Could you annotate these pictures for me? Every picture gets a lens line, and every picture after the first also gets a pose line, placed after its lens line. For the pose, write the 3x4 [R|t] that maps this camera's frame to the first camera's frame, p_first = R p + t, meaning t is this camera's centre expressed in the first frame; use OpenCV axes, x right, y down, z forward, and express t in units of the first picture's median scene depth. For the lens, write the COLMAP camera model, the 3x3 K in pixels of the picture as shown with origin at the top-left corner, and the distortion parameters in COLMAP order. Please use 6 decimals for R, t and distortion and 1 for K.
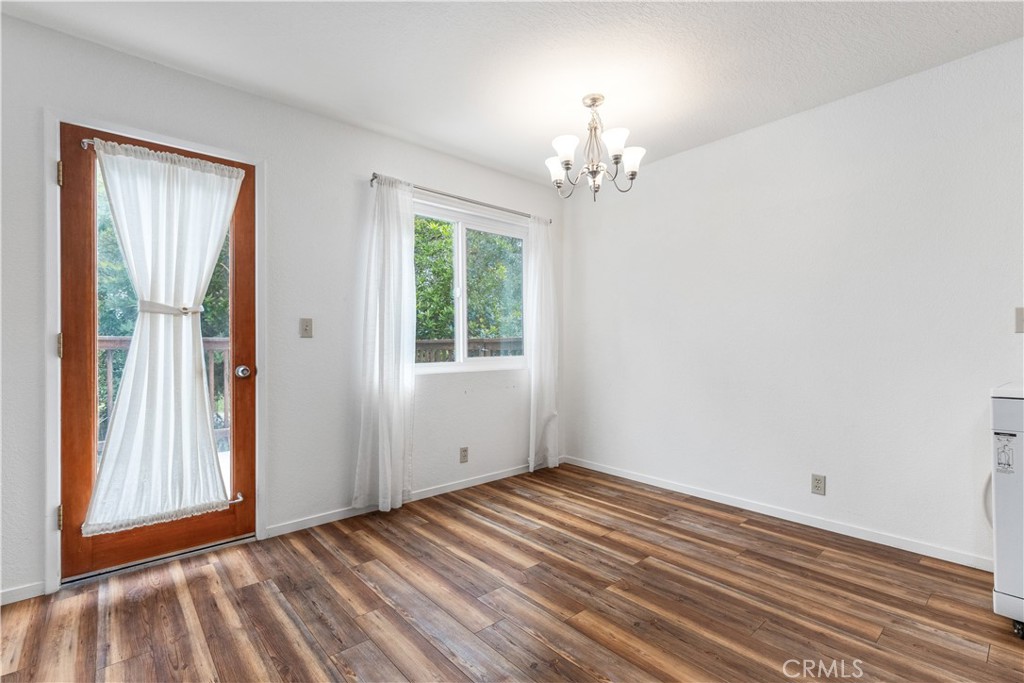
lens RADIAL K [[469.6, 0, 507.7], [0, 469.6, 347.6], [0, 0, 1]] dist [0.000194, -0.000121]
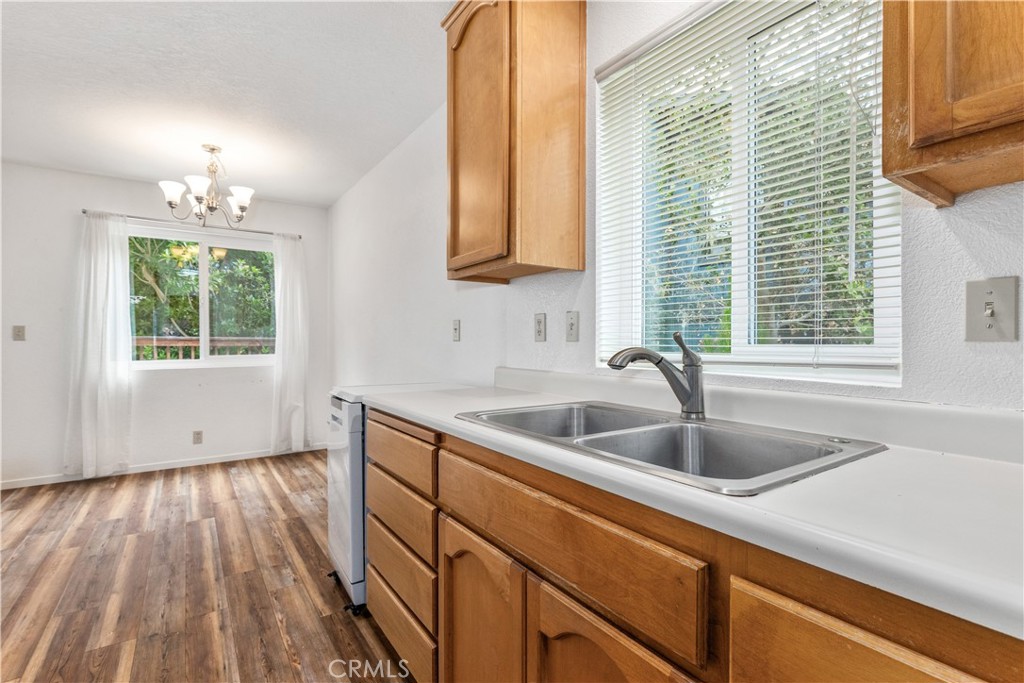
lens RADIAL K [[484.4, 0, 514.4], [0, 484.4, 340.3], [0, 0, 1]] dist [0.000629, -0.000143]
pose [[0.992929, 0.004760, -0.118614, 1.181962], [-0.004824, 0.999988, -0.000252, -0.028837], [0.118612, 0.000822, 0.992940, -0.176693]]
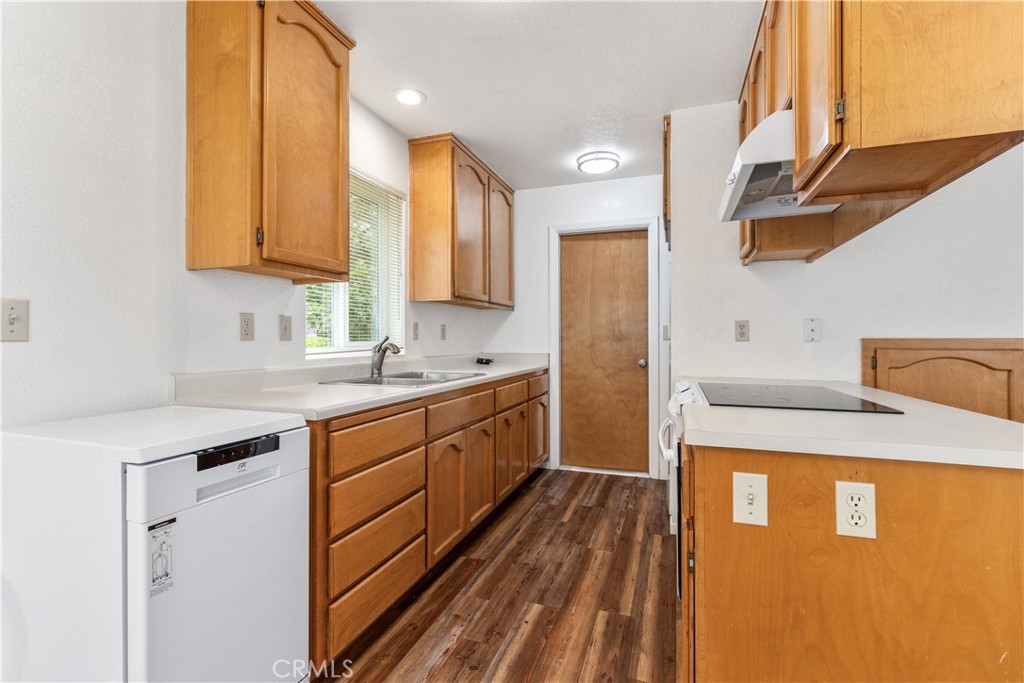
lens RADIAL K [[468.4, 0, 506.8], [0, 468.4, 336.3], [0, 0, 1]] dist [0.001338, 0.000132]
pose [[-0.480558, 0.010013, 0.876906, 0.236275], [0.005648, 0.999949, -0.008323, -0.026212], [-0.876945, 0.000953, -0.480591, 0.615039]]
